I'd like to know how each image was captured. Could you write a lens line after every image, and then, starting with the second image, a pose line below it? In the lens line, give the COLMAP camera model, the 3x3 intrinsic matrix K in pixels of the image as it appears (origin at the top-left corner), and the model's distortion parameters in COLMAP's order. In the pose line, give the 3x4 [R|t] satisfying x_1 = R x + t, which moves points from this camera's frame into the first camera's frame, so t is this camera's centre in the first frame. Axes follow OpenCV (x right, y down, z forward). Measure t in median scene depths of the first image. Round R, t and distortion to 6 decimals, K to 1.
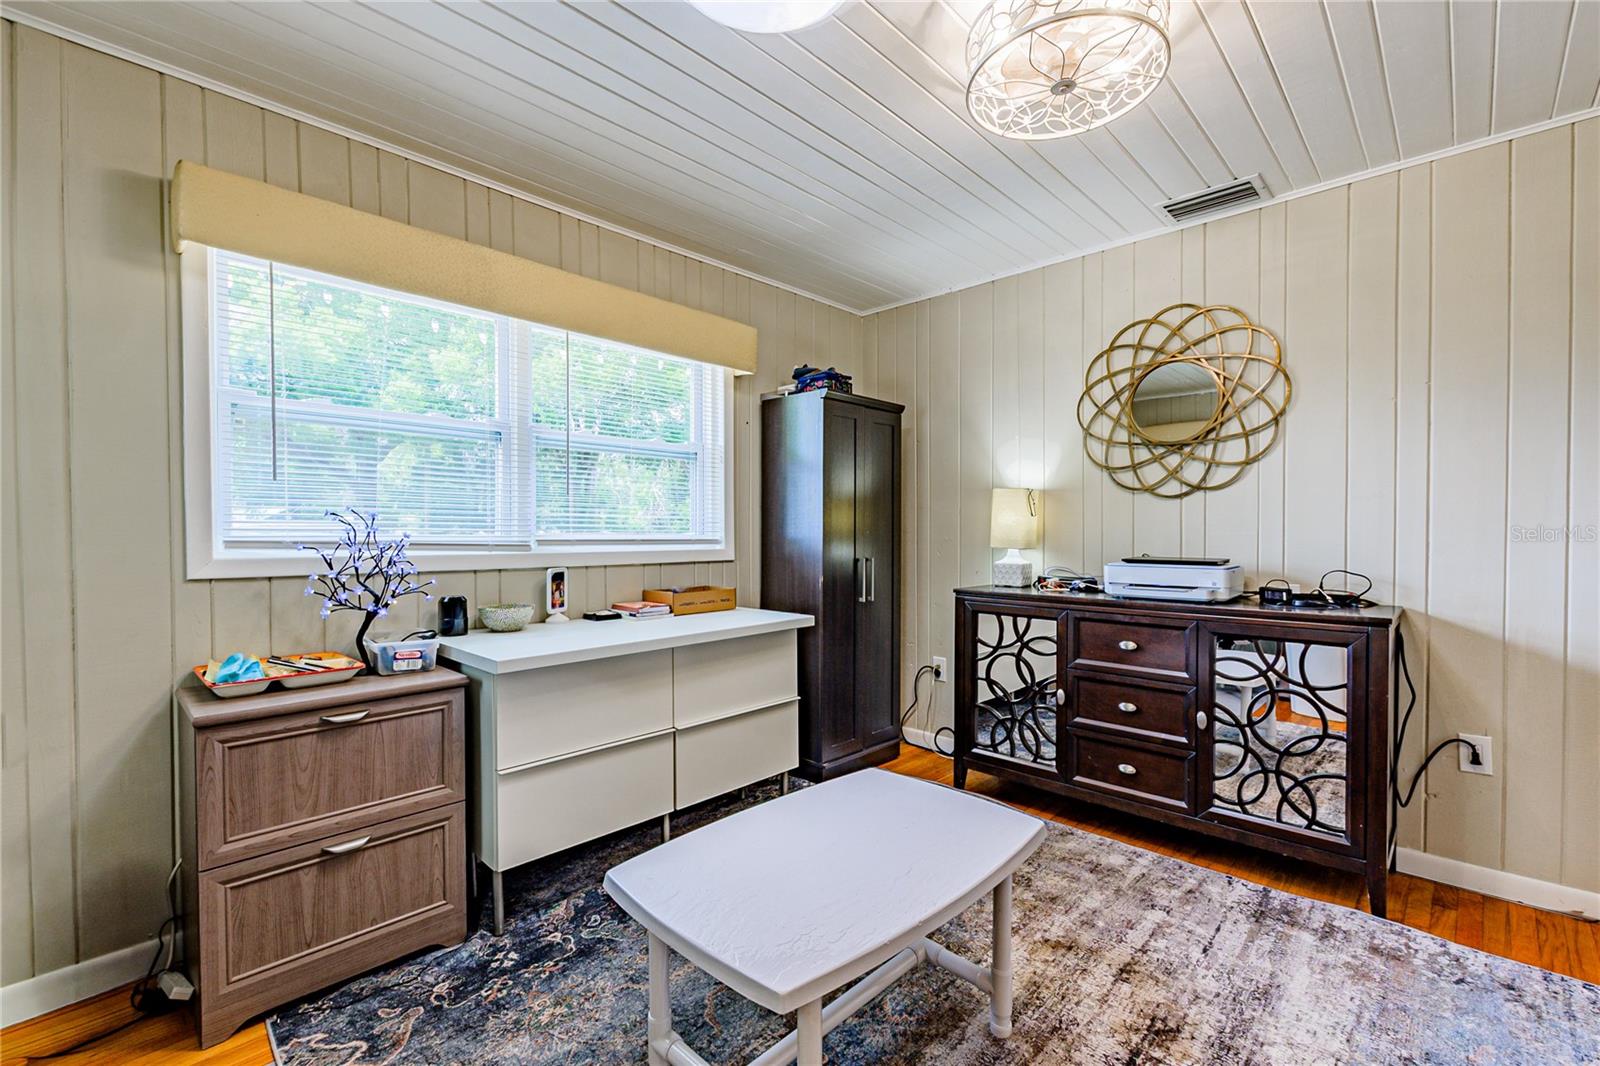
lens RADIAL K [[691.0, 0, 806.1], [0, 691.0, 538.0], [0, 0, 1]] dist [0.008752, -0.004383]
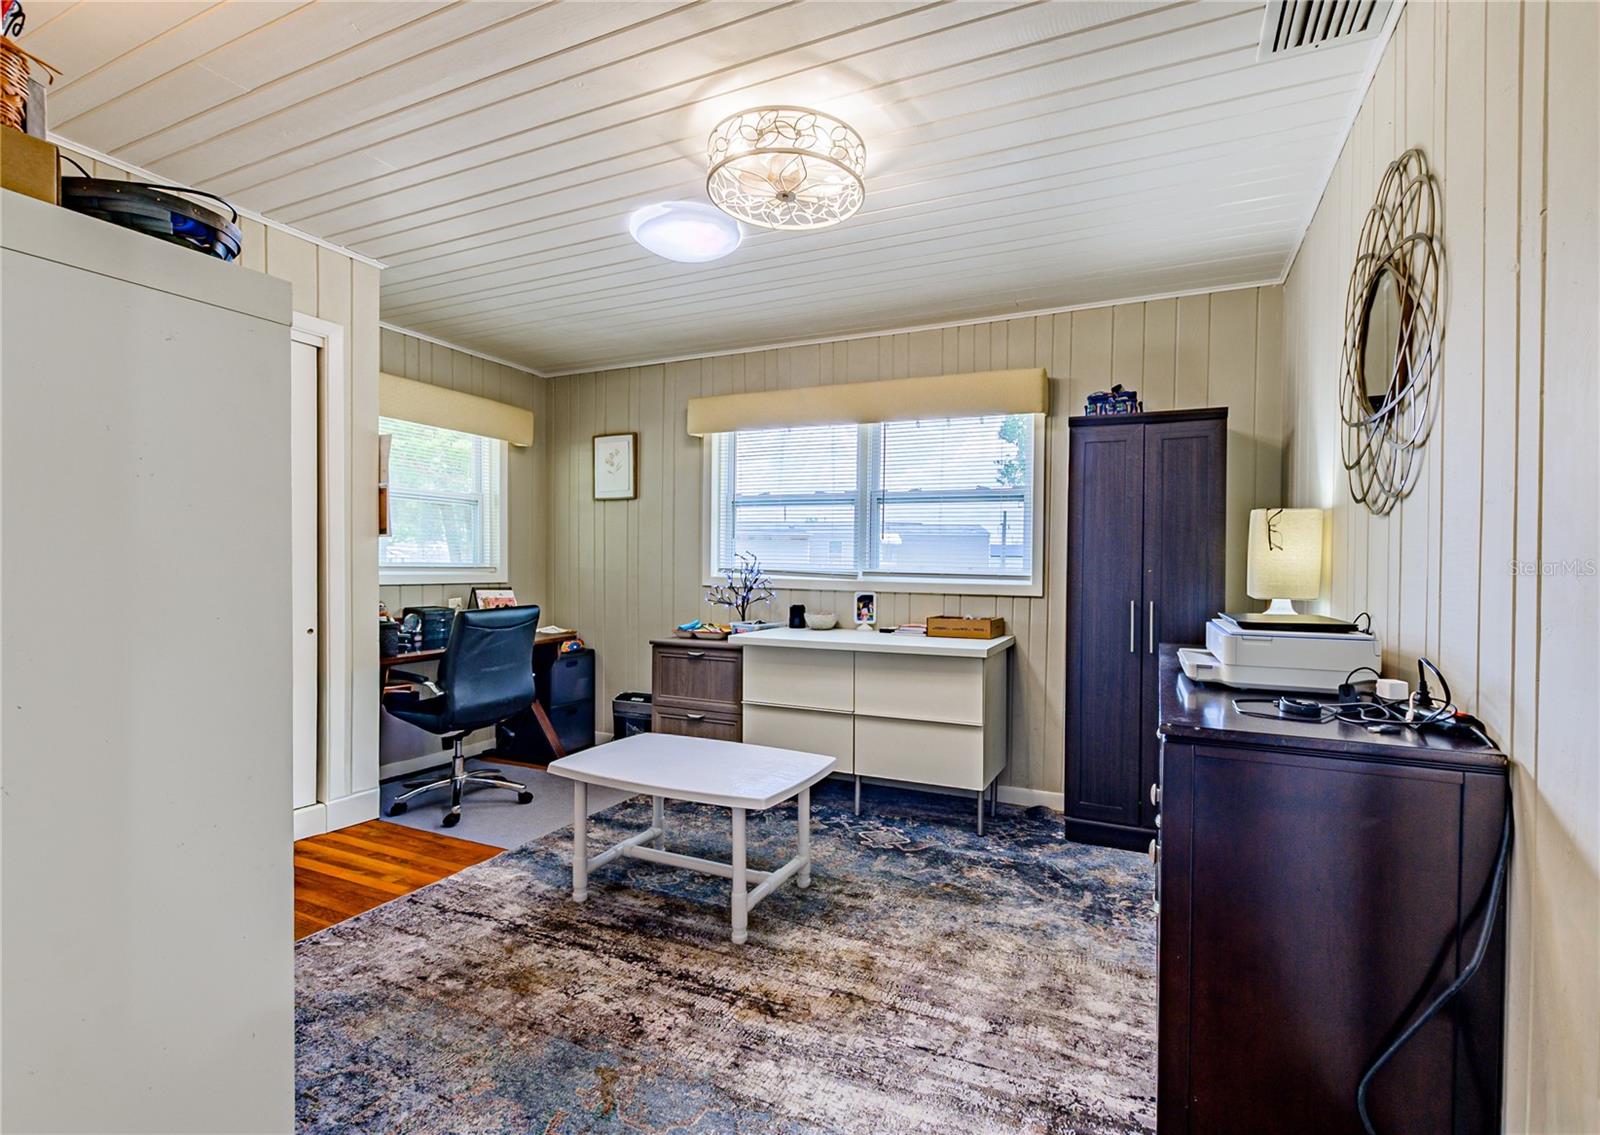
lens RADIAL K [[758.3, 0, 834.4], [0, 758.3, 571.0], [0, 0, 1]] dist [0.004640, 0.000380]
pose [[0.333383, 0.012270, -0.942712, 1.220864], [-0.023960, 0.999703, 0.004539, -0.005565], [0.942487, 0.021074, 0.333578, 0.480973]]
